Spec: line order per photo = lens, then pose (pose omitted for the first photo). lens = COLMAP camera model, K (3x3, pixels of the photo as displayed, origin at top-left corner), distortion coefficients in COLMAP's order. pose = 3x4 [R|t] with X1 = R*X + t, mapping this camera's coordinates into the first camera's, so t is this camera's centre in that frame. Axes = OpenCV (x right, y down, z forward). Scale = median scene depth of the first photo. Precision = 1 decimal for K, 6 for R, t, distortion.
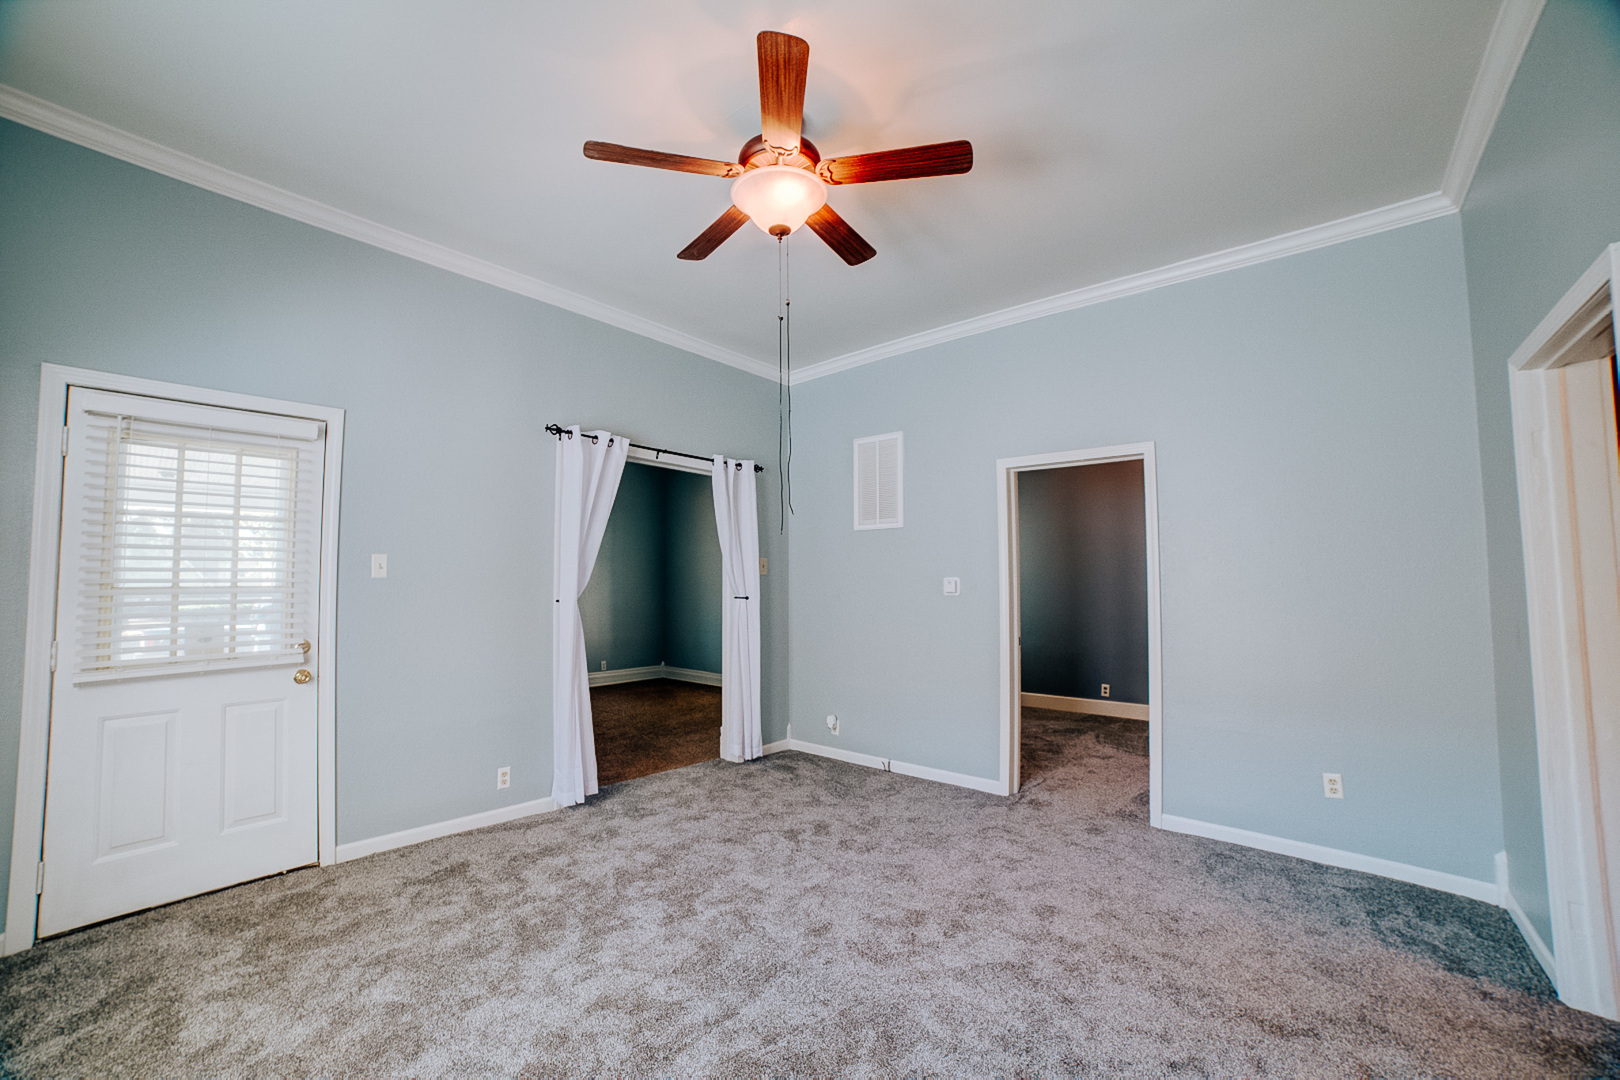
lens RADIAL K [[637.7, 0, 804.5], [0, 637.7, 548.8], [0, 0, 1]] dist [-0.001493, 0.000119]
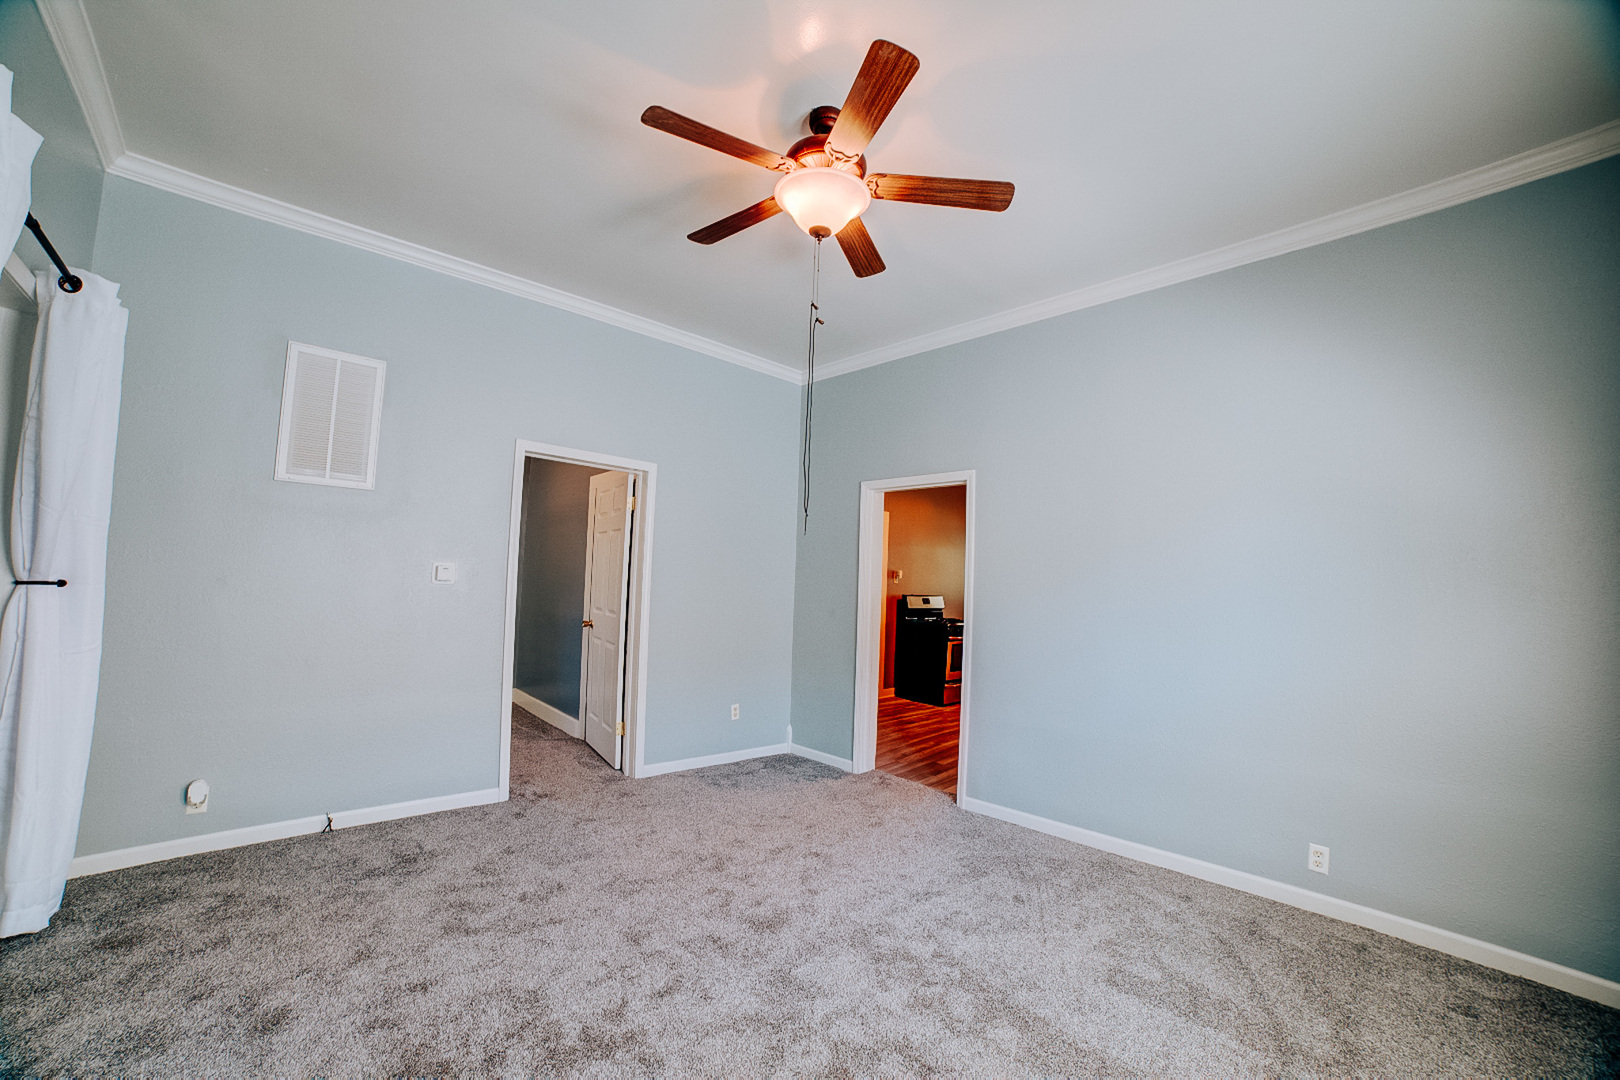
lens RADIAL K [[637.7, 0, 805.1], [0, 637.7, 539.4], [0, 0, 1]] dist [-0.001493, 0.000119]
pose [[0.185510, 0.078832, 0.979475, -0.551843], [-0.102273, 0.992912, -0.060543, 0.019079], [-0.977306, -0.088942, 0.192258, 0.427628]]
